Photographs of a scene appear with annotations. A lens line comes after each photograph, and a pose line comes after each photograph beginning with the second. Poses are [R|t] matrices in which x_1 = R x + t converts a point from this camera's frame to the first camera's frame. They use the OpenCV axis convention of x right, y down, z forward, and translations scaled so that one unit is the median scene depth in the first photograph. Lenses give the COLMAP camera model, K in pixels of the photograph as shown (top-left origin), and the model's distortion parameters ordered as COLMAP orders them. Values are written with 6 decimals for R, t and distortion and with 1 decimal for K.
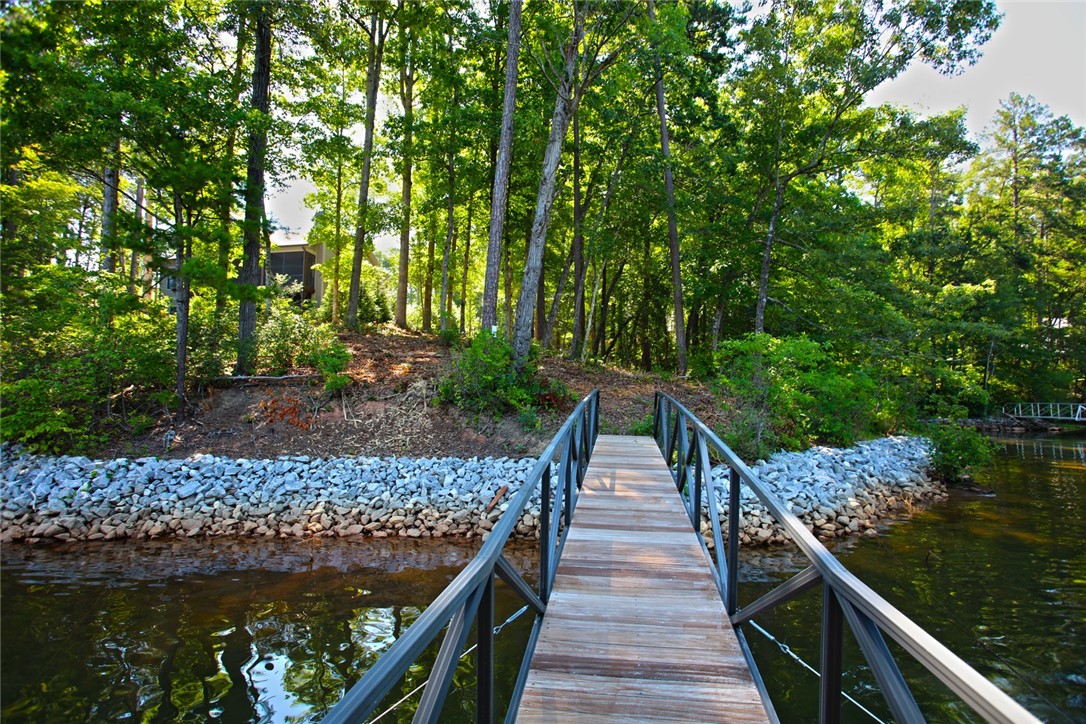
lens RADIAL K [[528.3, 0, 545.3], [0, 528.3, 366.8], [0, 0, 1]] dist [-0.076914, 0.037411]
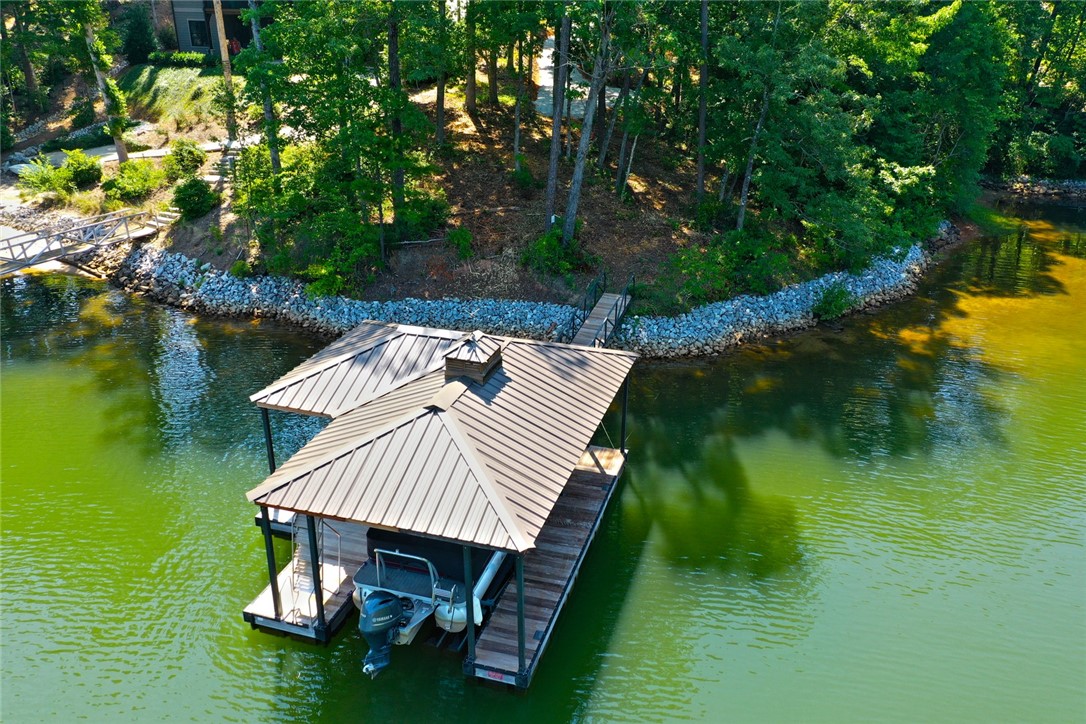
lens RADIAL K [[853.3, 0, 543.0], [0, 853.3, 362.0], [0, 0, 1]] dist [0.000550, -0.000631]
pose [[0.991265, 0.056345, -0.119239, 0.252758], [0.002672, 0.895372, 0.445311, -0.993911], [0.131855, -0.441740, 0.887401, -1.840767]]
